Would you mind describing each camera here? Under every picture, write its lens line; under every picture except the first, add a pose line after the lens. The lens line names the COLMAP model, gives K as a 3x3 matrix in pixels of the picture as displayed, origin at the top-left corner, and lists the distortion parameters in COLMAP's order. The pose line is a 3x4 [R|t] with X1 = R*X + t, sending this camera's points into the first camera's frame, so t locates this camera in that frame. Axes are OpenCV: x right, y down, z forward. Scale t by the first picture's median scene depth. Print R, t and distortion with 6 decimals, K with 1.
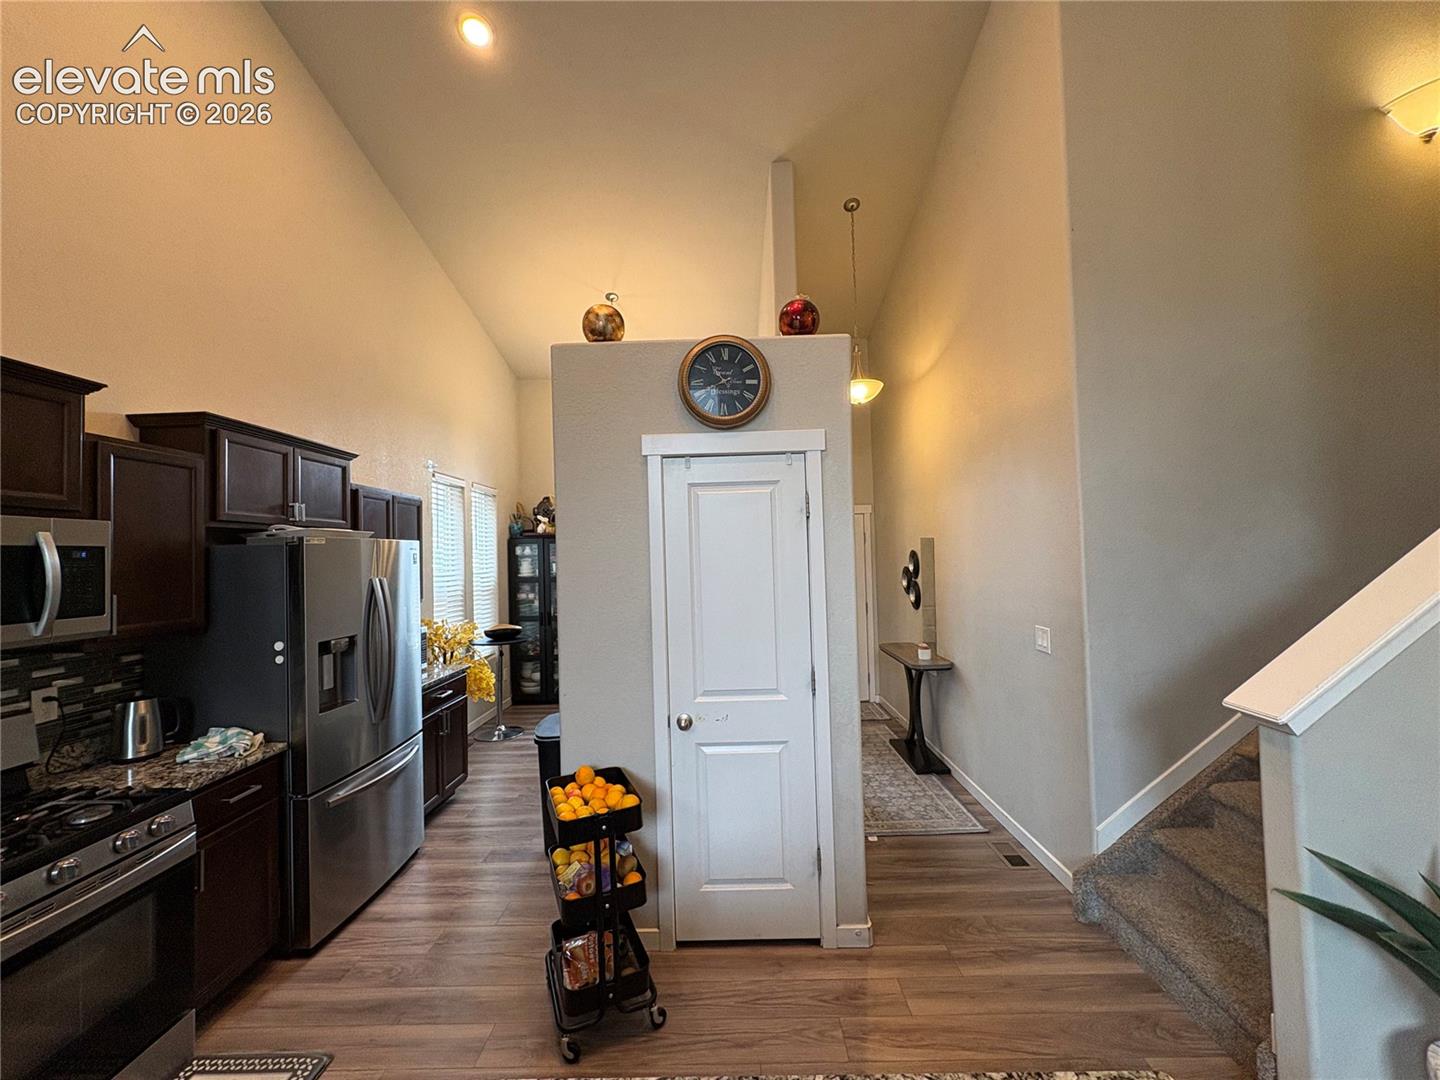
lens RADIAL K [[569.5, 0, 718.4], [0, 569.5, 541.4], [0, 0, 1]] dist [0.000842, 0.000169]
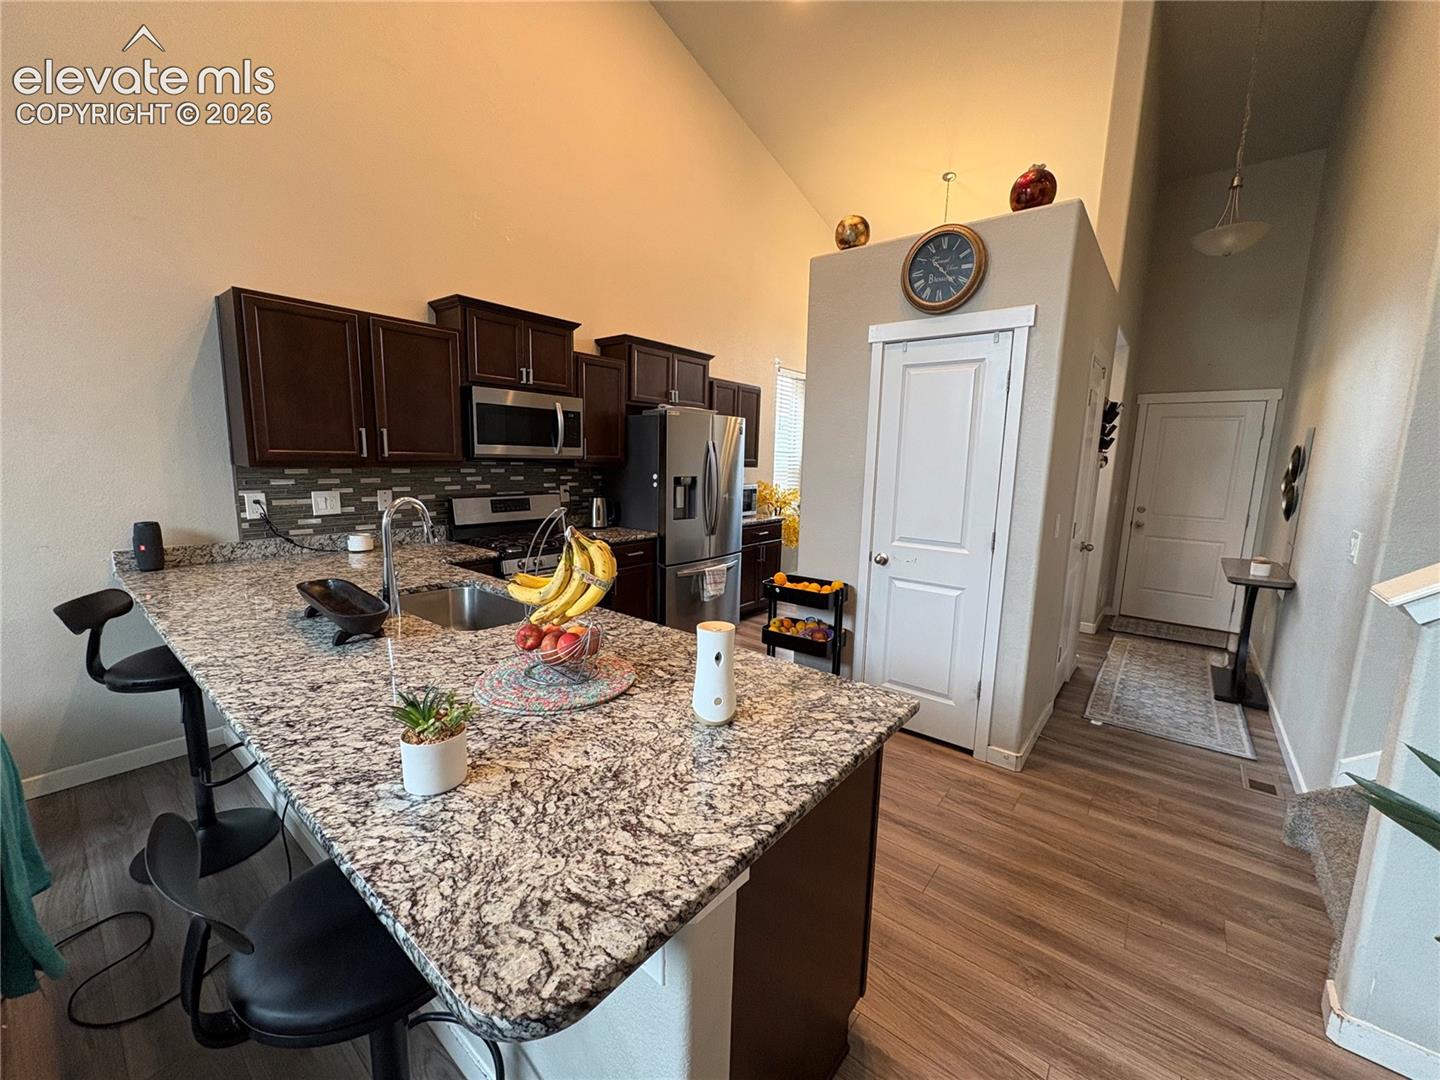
lens RADIAL K [[569.5, 0, 718.4], [0, 569.5, 541.4], [0, 0, 1]] dist [0.000842, 0.000169]
pose [[0.786499, 0.140166, -0.601476, 0.396117], [-0.032022, 0.981850, 0.186934, 0.048542], [0.616761, -0.127763, 0.776712, -0.206804]]
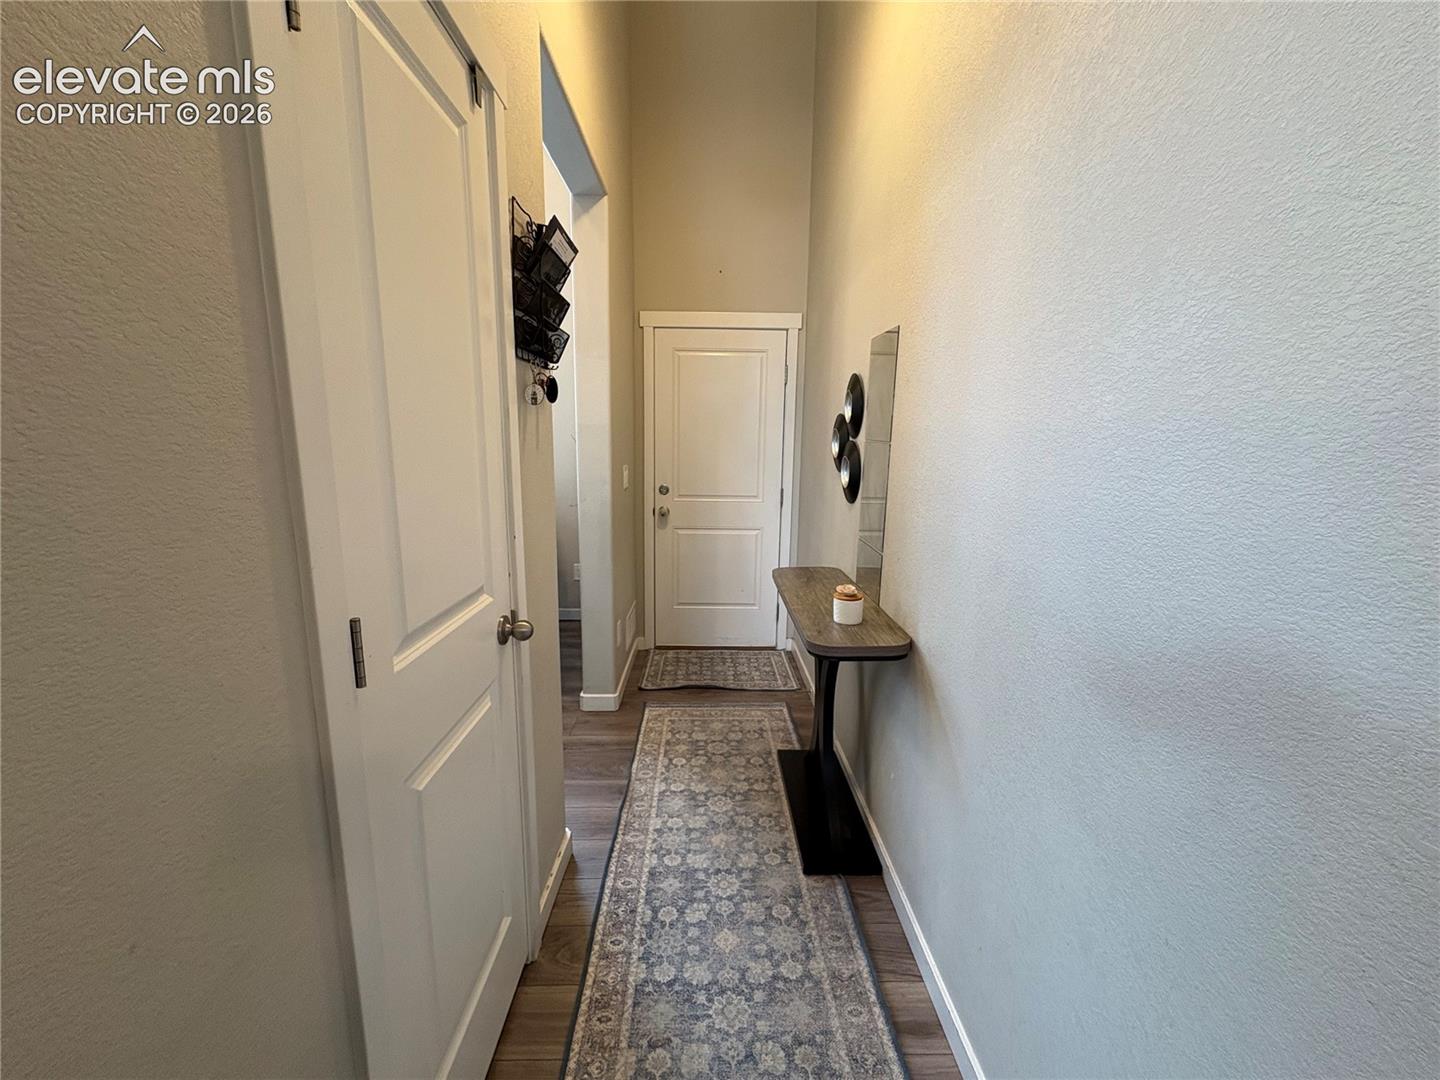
lens RADIAL K [[569.5, 0, 718.4], [0, 569.5, 541.4], [0, 0, 1]] dist [0.000842, 0.000169]
pose [[0.998357, 0.034178, 0.045997, 0.417481], [-0.042508, 0.979996, 0.194425, 0.121943], [-0.038431, -0.196061, 0.979838, 1.026852]]
